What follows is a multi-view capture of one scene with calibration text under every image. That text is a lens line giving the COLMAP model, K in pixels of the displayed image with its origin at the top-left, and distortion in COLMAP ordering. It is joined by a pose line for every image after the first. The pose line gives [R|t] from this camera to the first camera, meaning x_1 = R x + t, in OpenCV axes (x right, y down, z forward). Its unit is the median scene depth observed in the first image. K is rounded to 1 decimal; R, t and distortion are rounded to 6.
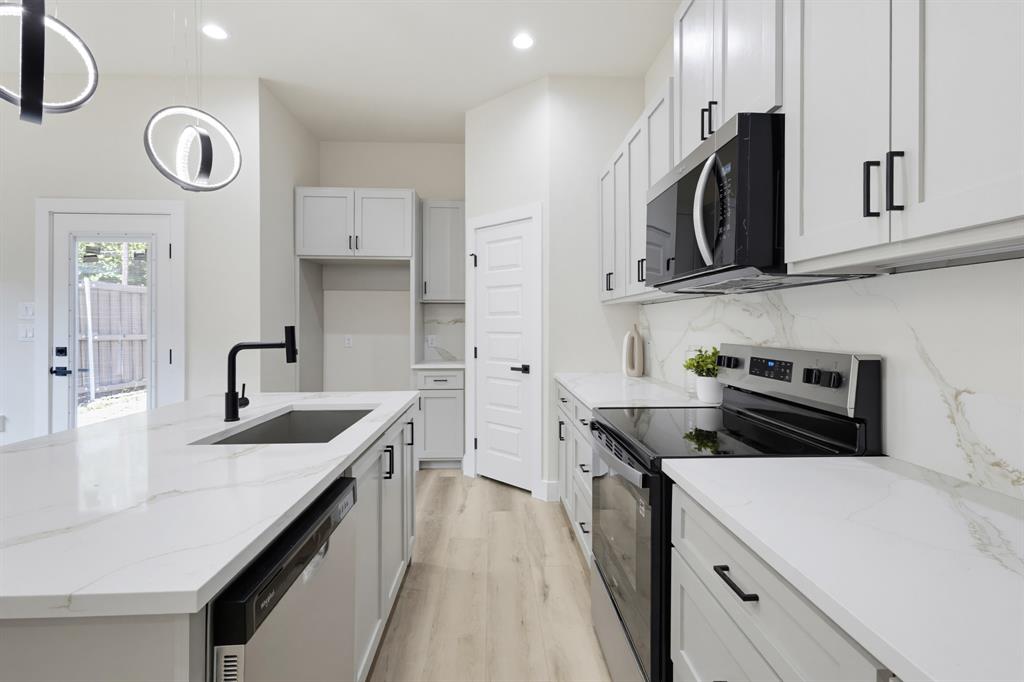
lens RADIAL K [[476.5, 0, 513.9], [0, 476.5, 322.8], [0, 0, 1]] dist [0.014446, 0.000078]
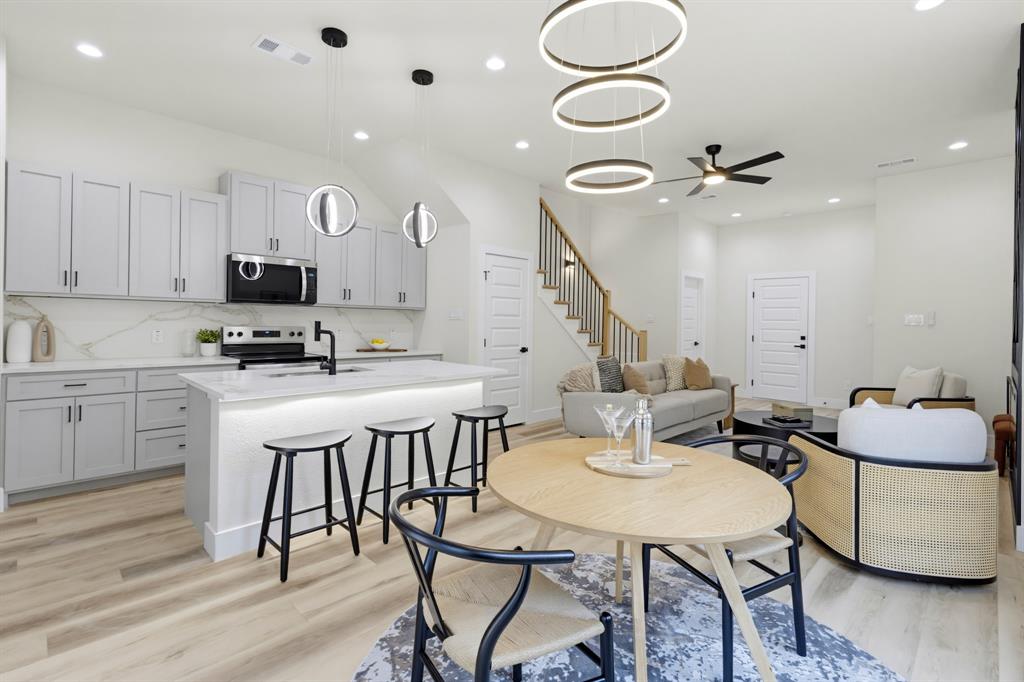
lens RADIAL K [[476.5, 0, 513.9], [0, 476.5, 322.8], [0, 0, 1]] dist [0.014446, 0.000078]
pose [[-0.684961, -0.016427, 0.728395, -1.258109], [-0.020901, 0.999777, 0.002893, -0.004667], [-0.728280, -0.013243, -0.685152, 0.932561]]
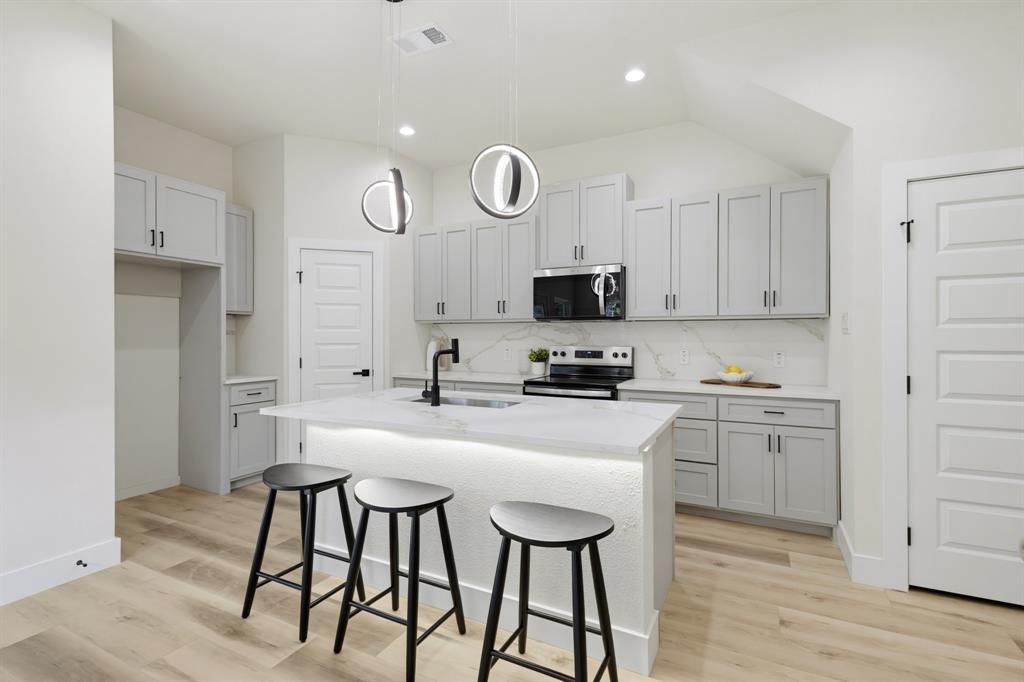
lens RADIAL K [[480.8, 0, 515.2], [0, 480.8, 334.8], [0, 0, 1]] dist [0.013860, -0.000024]
pose [[0.485790, 0.001158, 0.874075, -0.922947], [-0.003201, 0.999995, 0.000455, -0.003772], [-0.874070, -0.003019, 0.485791, 0.055710]]
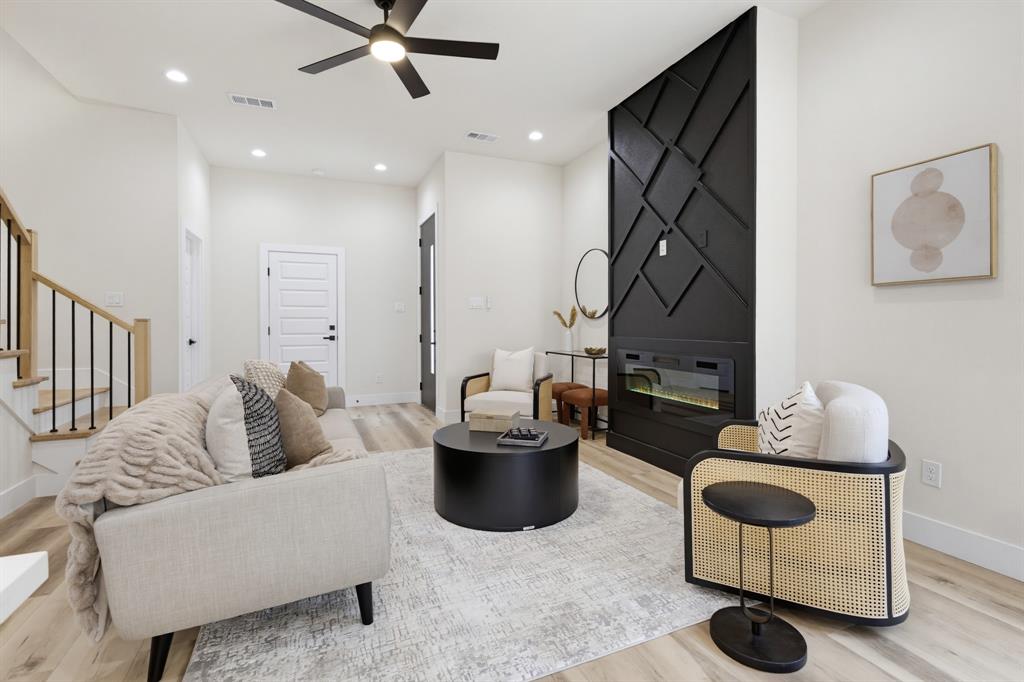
lens RADIAL K [[476.5, 0, 513.9], [0, 476.5, 322.8], [0, 0, 1]] dist [0.014446, 0.000078]
pose [[-0.933713, 0.002759, -0.358011, -0.523764], [0.003959, 0.999989, -0.002620, 0.035406], [0.357999, -0.003864, -0.933714, 0.378675]]
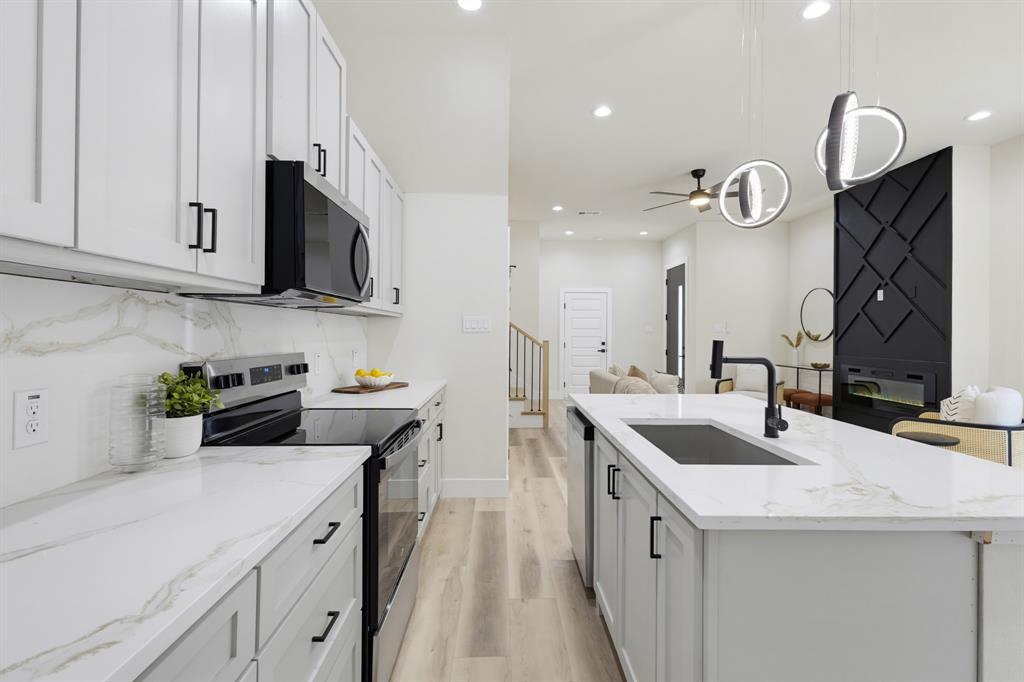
lens RADIAL K [[467.9, 0, 510.9], [0, 467.9, 332.2], [0, 0, 1]] dist [0.000678, -0.000293]
pose [[-0.999842, -0.004460, 0.017197, -0.037456], [-0.004563, 0.999972, -0.005960, -0.001015], [-0.017169, -0.006037, -0.999834, 1.051711]]
